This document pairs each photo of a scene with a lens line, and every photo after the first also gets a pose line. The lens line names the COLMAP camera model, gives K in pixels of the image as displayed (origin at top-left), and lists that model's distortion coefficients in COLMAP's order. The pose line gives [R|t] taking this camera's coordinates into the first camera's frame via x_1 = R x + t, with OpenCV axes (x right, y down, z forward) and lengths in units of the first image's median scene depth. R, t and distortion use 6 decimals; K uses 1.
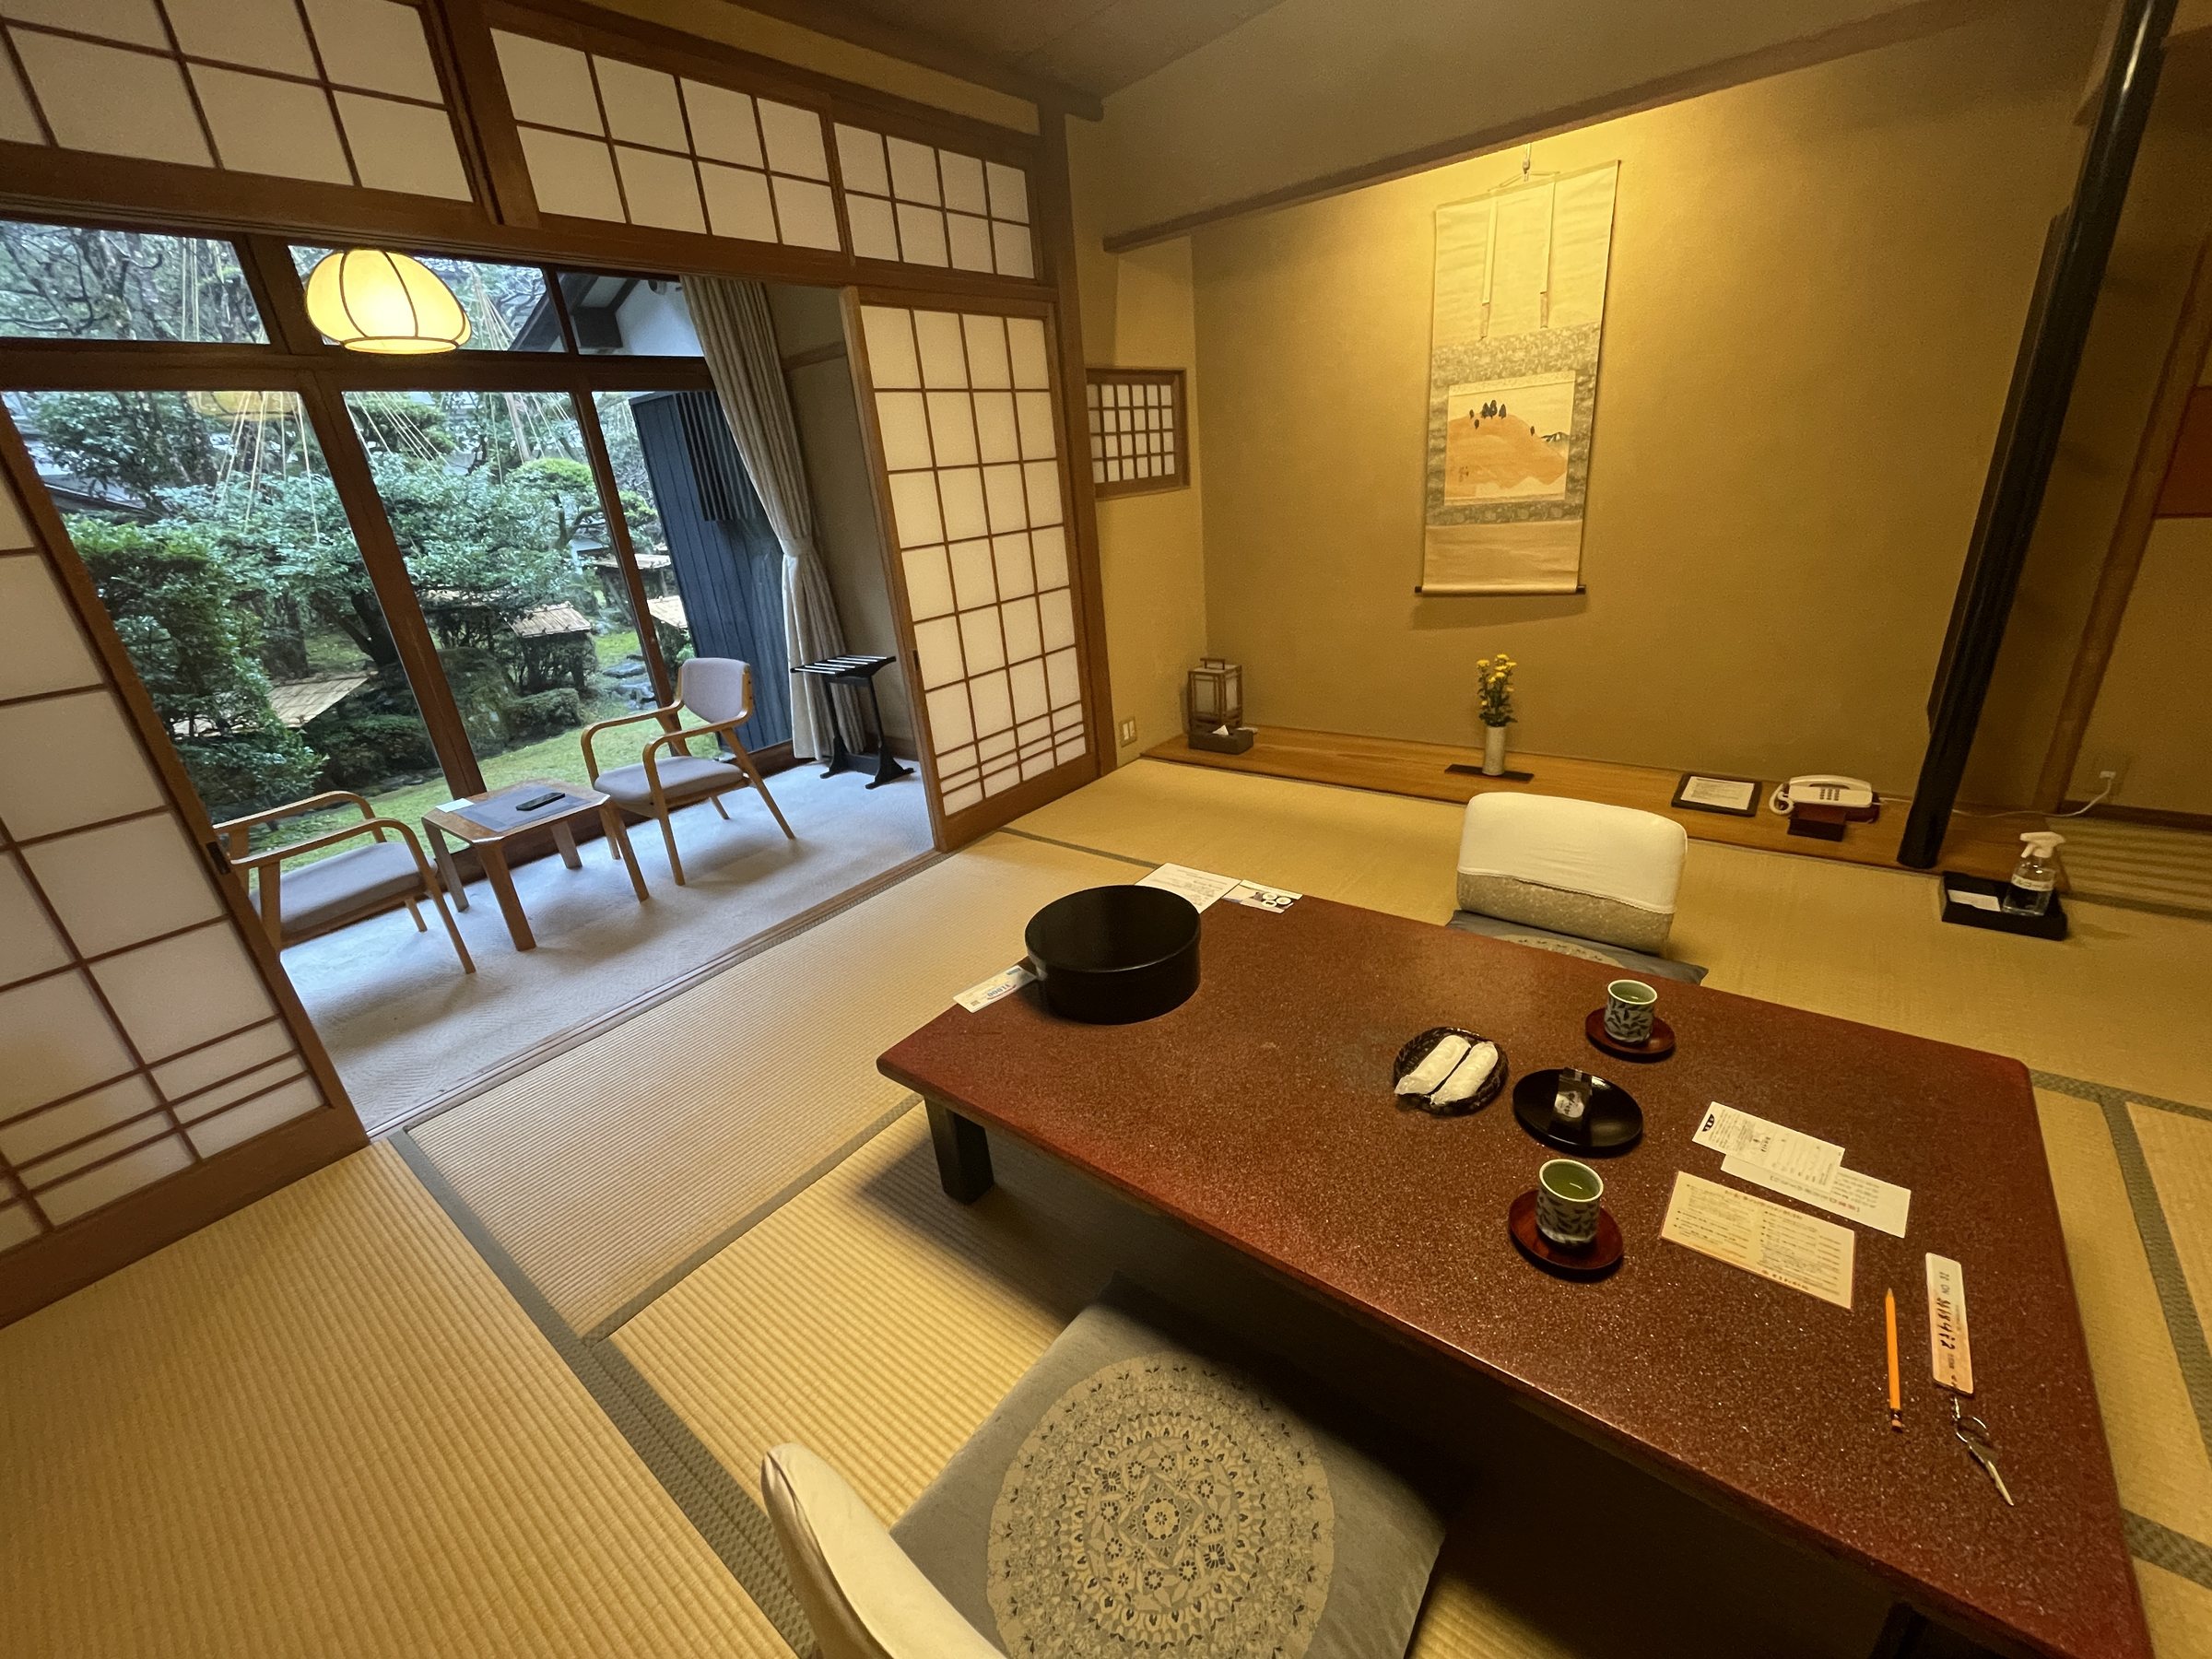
lens RADIAL K [[888.6, 0, 1104.9], [0, 888.6, 827.6], [0, 0, 1]] dist [0.000649, 0.000068]
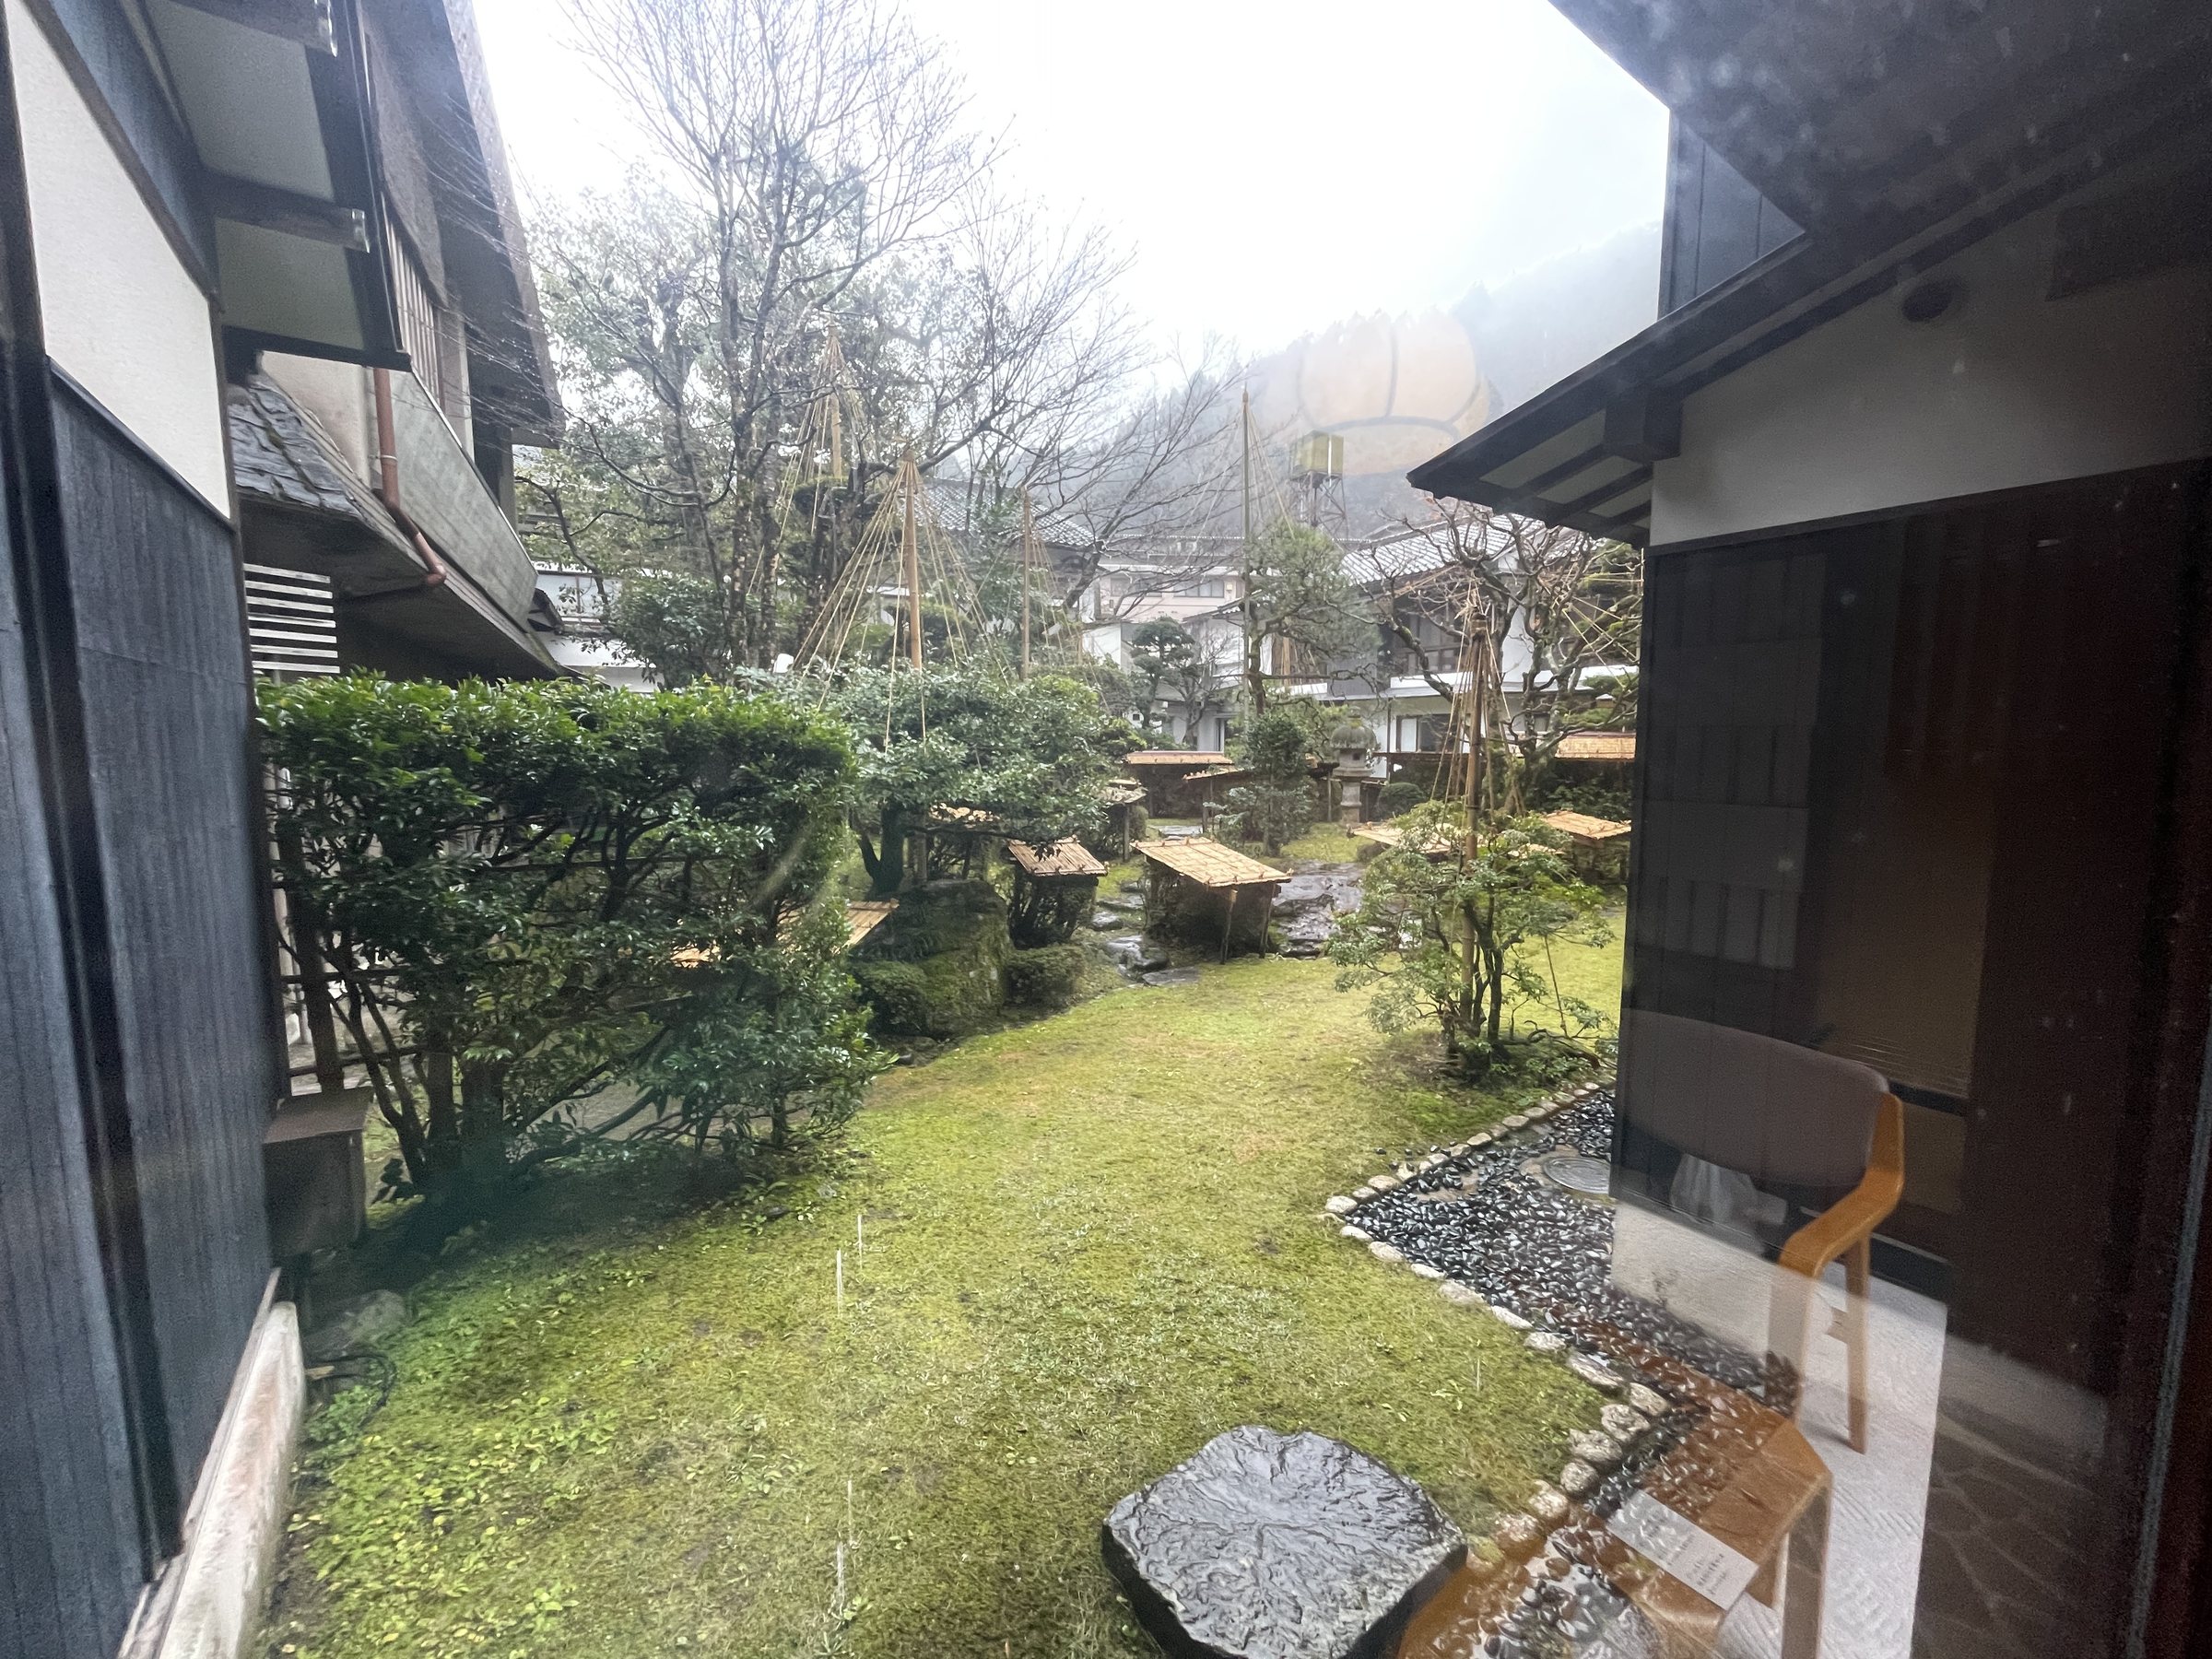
lens RADIAL K [[888.6, 0, 1106.0], [0, 888.6, 829.9], [0, 0, 1]] dist [0.000649, 0.000068]
pose [[0.957613, 0.119370, -0.262161, -0.413540], [-0.185214, 0.952184, -0.242984, -0.075715], [0.220620, 0.281240, 0.933933, 0.277265]]
